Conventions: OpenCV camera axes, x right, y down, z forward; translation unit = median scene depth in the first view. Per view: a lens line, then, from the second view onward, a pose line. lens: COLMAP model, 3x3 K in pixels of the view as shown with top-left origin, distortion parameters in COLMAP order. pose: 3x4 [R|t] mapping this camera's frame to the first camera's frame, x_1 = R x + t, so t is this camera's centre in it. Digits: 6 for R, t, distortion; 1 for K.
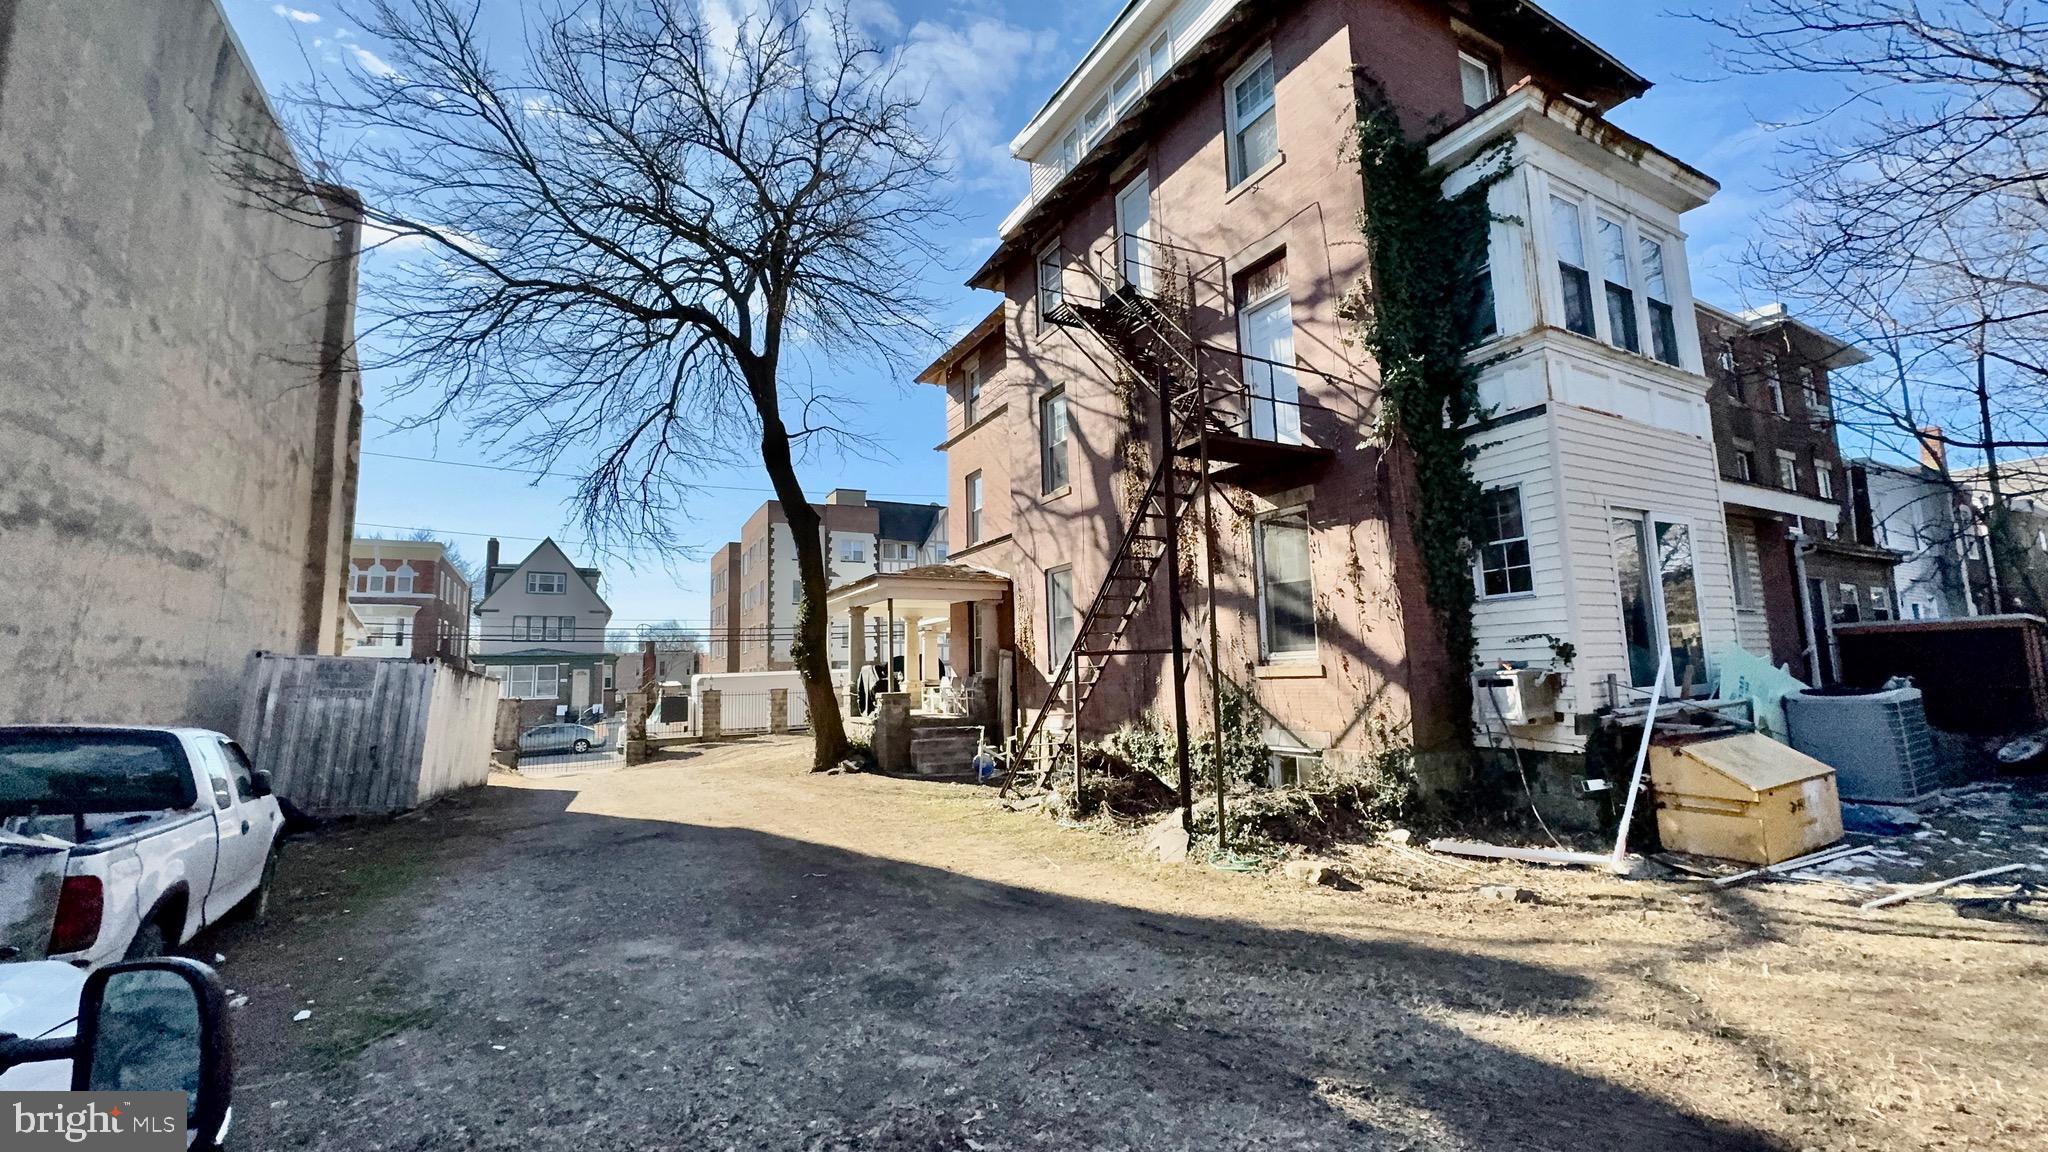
lens RADIAL K [[811.6, 0, 1023.7], [0, 811.6, 573.9], [0, 0, 1]] dist [-0.003293, 0.001199]
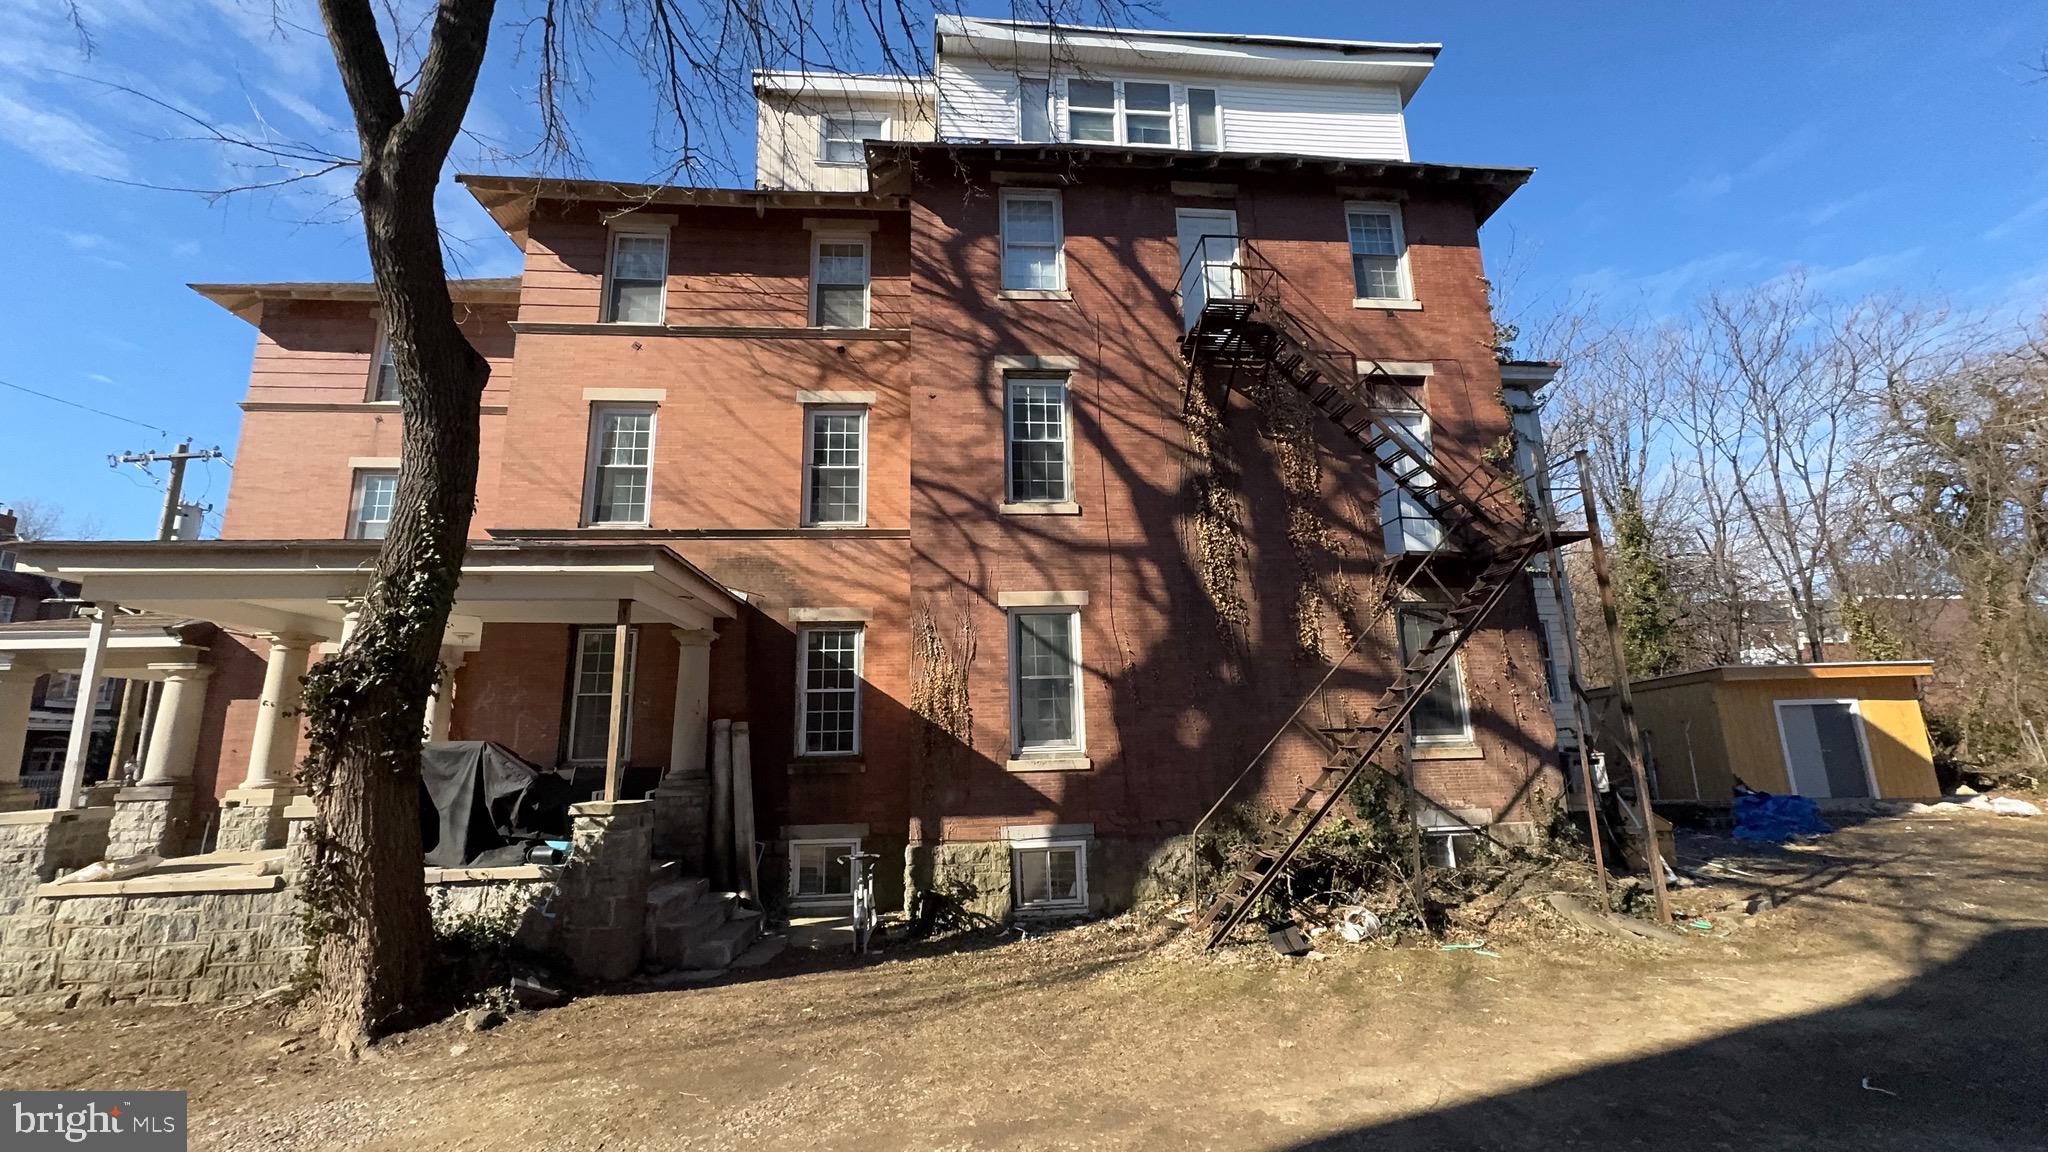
lens RADIAL K [[811.6, 0, 1024.1], [0, 811.6, 590.7], [0, 0, 1]] dist [-0.003293, 0.001199]
pose [[0.404443, 0.192502, 0.894074, -0.801159], [-0.104089, 0.980934, -0.164118, 0.123851], [-0.908620, -0.026687, 0.416769, 0.938930]]
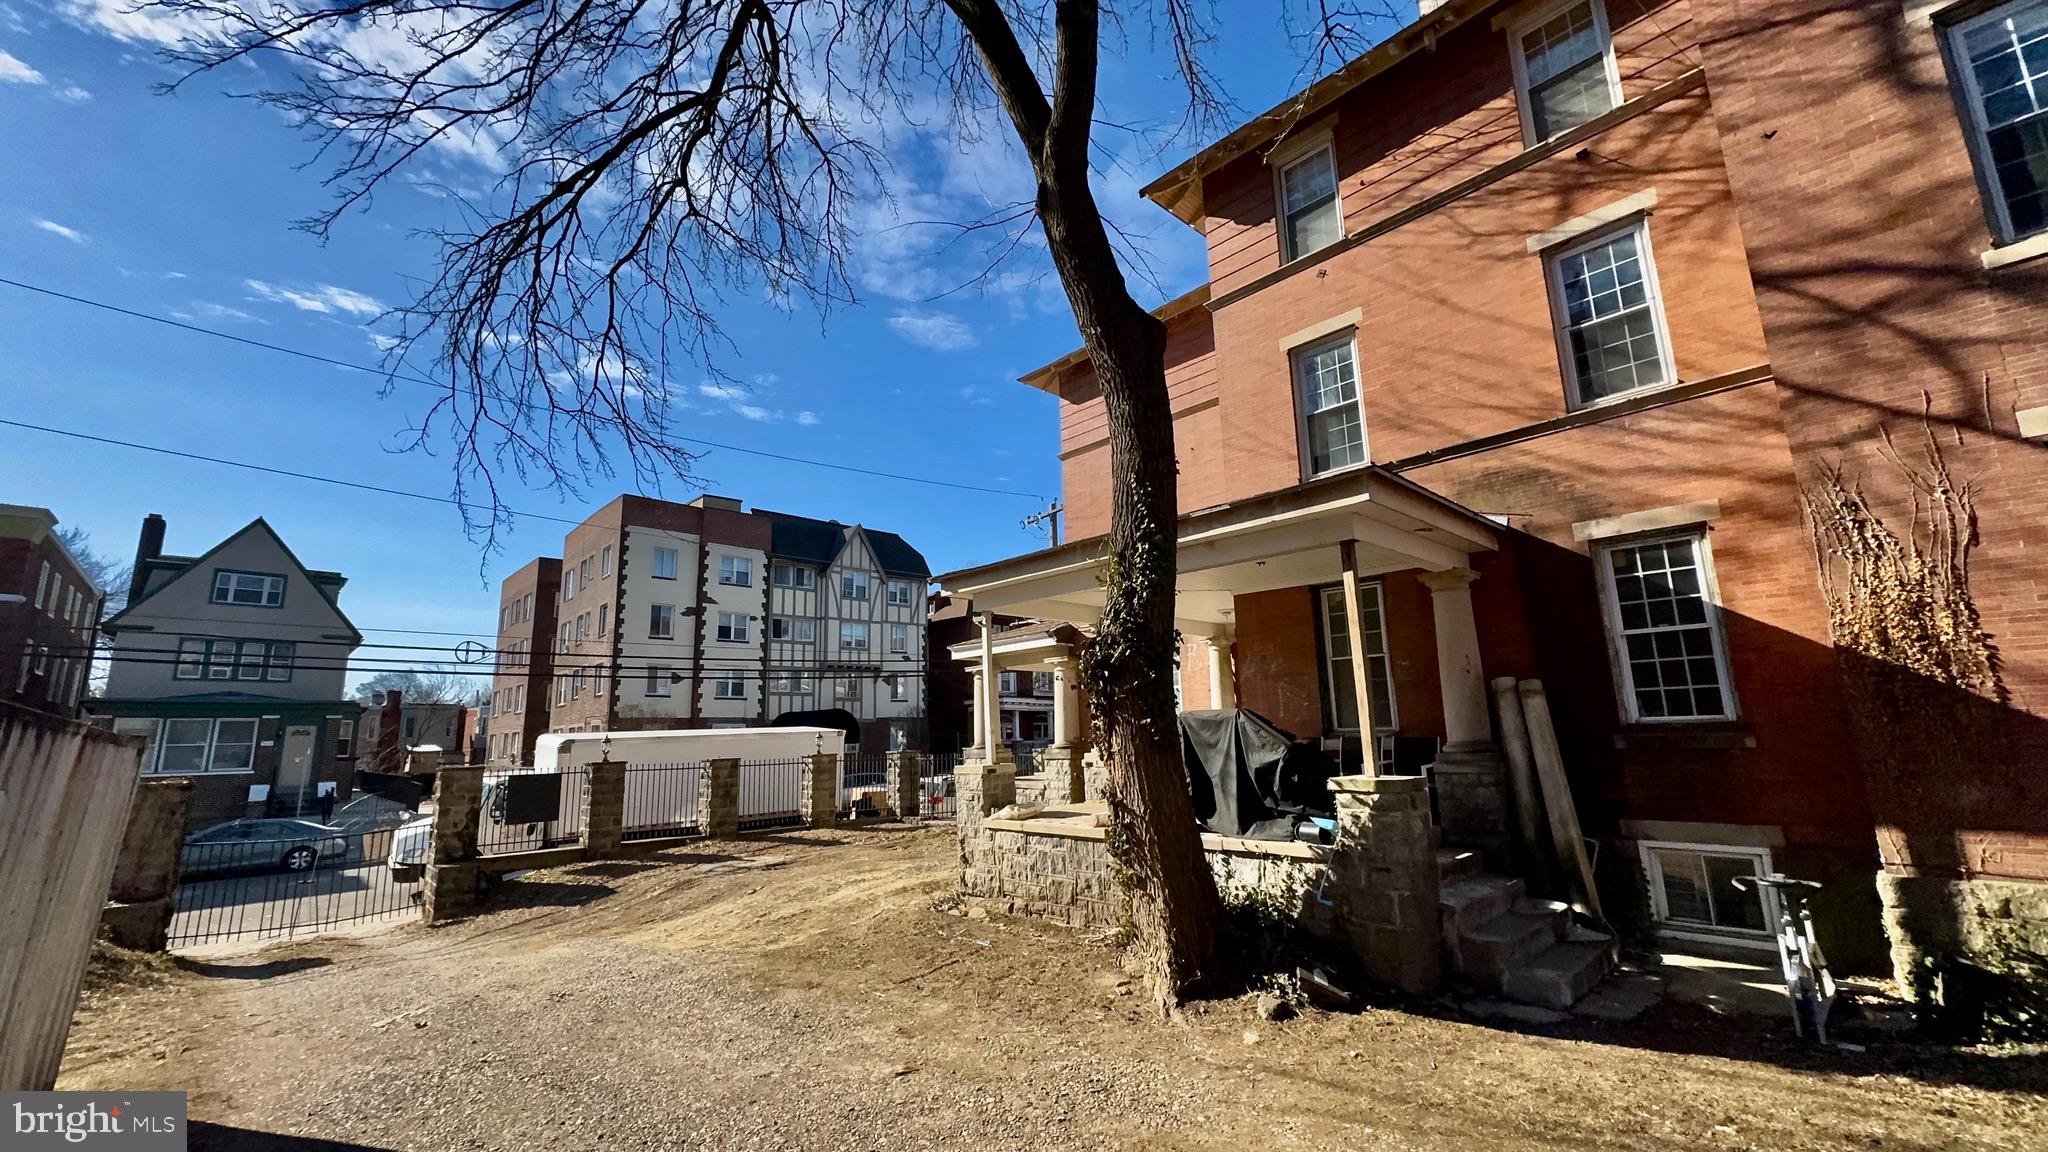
lens RADIAL K [[811.6, 0, 1014.0], [0, 811.6, 574.9], [0, 0, 1]] dist [-0.003293, 0.001199]
pose [[0.970404, 0.053366, 0.235516, -0.674952], [-0.034919, 0.996035, -0.081817, 0.136289], [-0.238949, 0.071171, 0.968420, 1.036416]]
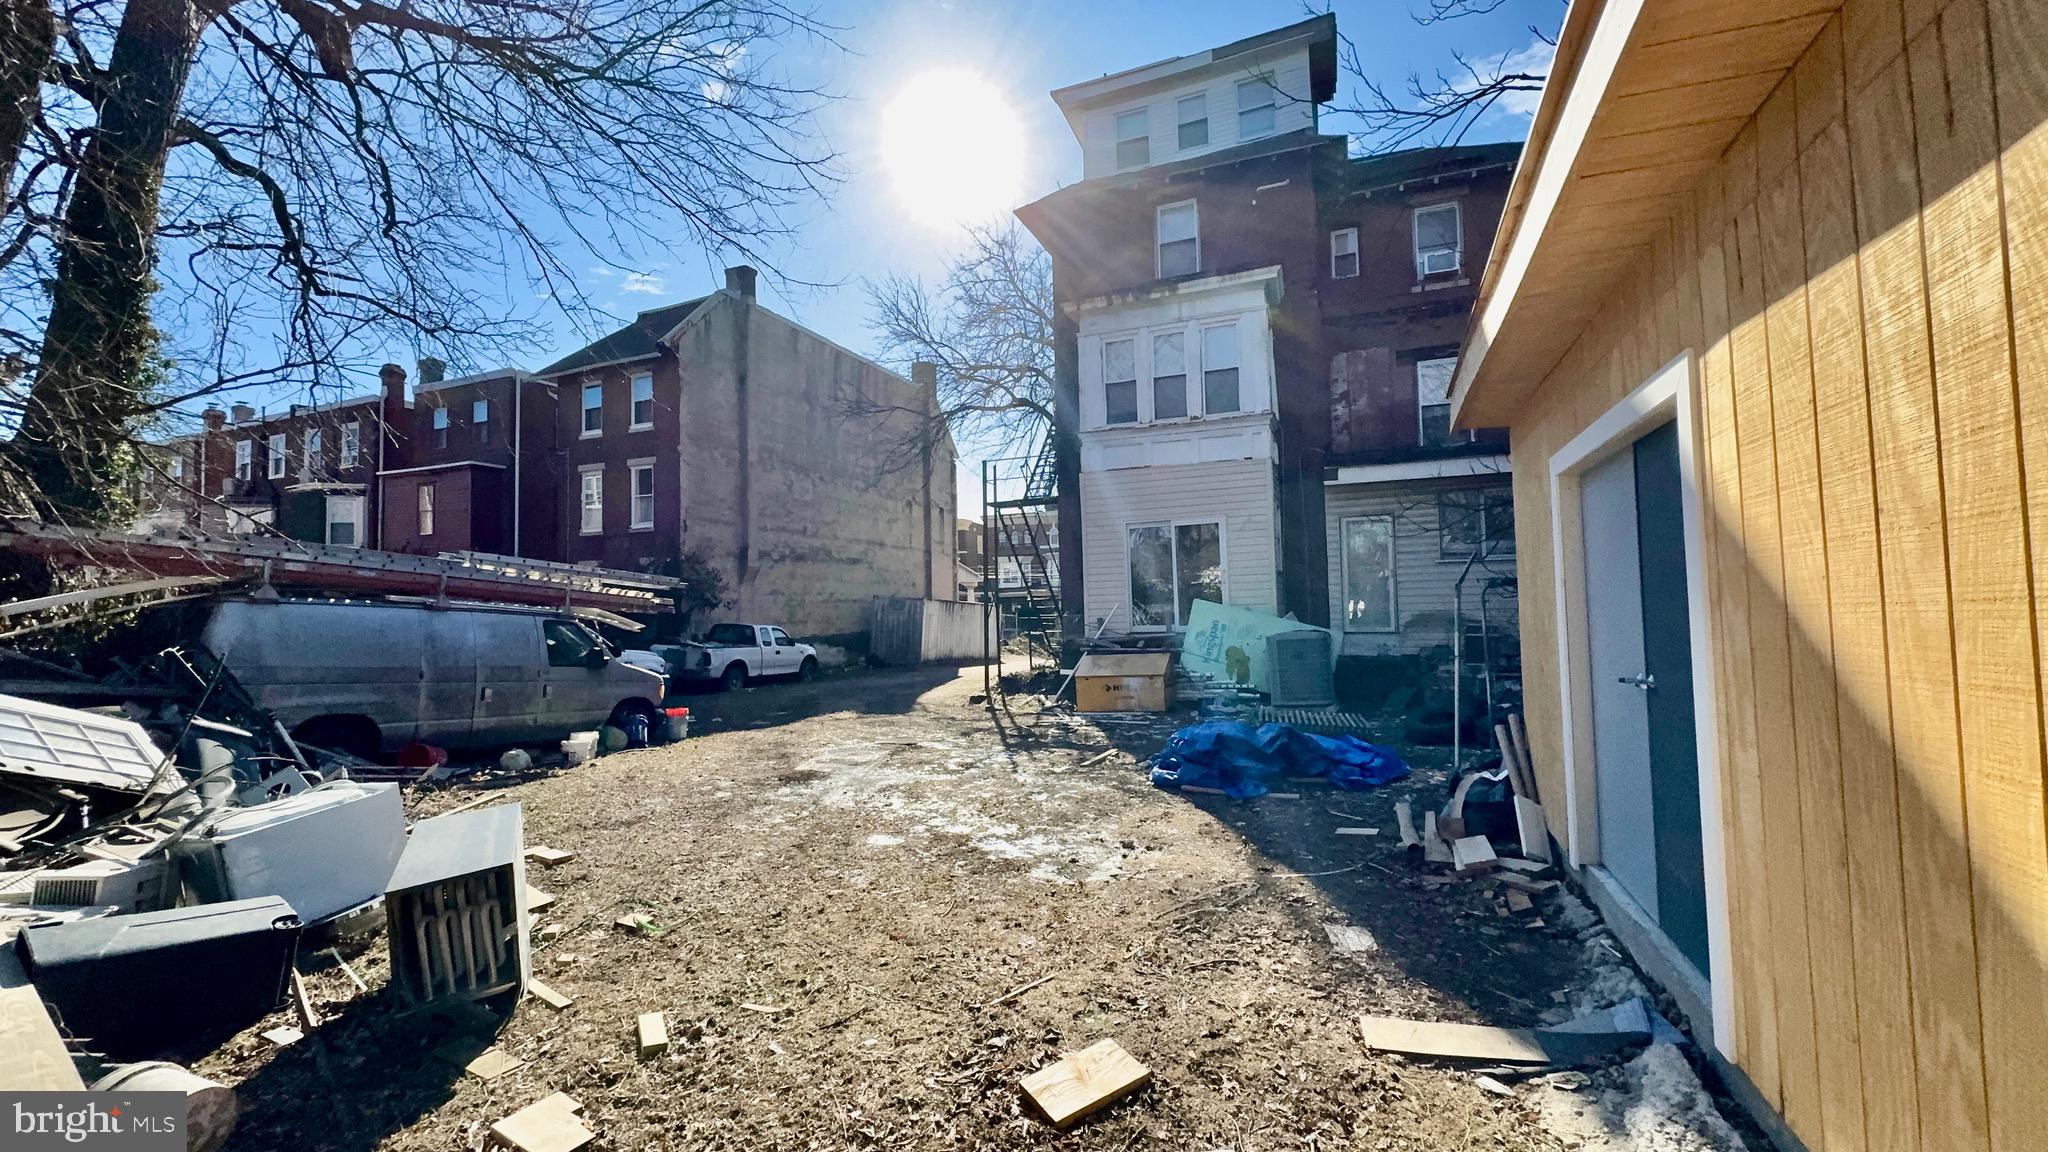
lens RADIAL K [[811.6, 0, 1006.1], [0, 811.6, 574.5], [0, 0, 1]] dist [-0.003293, 0.001199]
pose [[0.611745, -0.017286, -0.790866, 1.487582], [0.100069, 0.993421, 0.055691, -0.078425], [0.784700, -0.113210, 0.609450, -0.216903]]
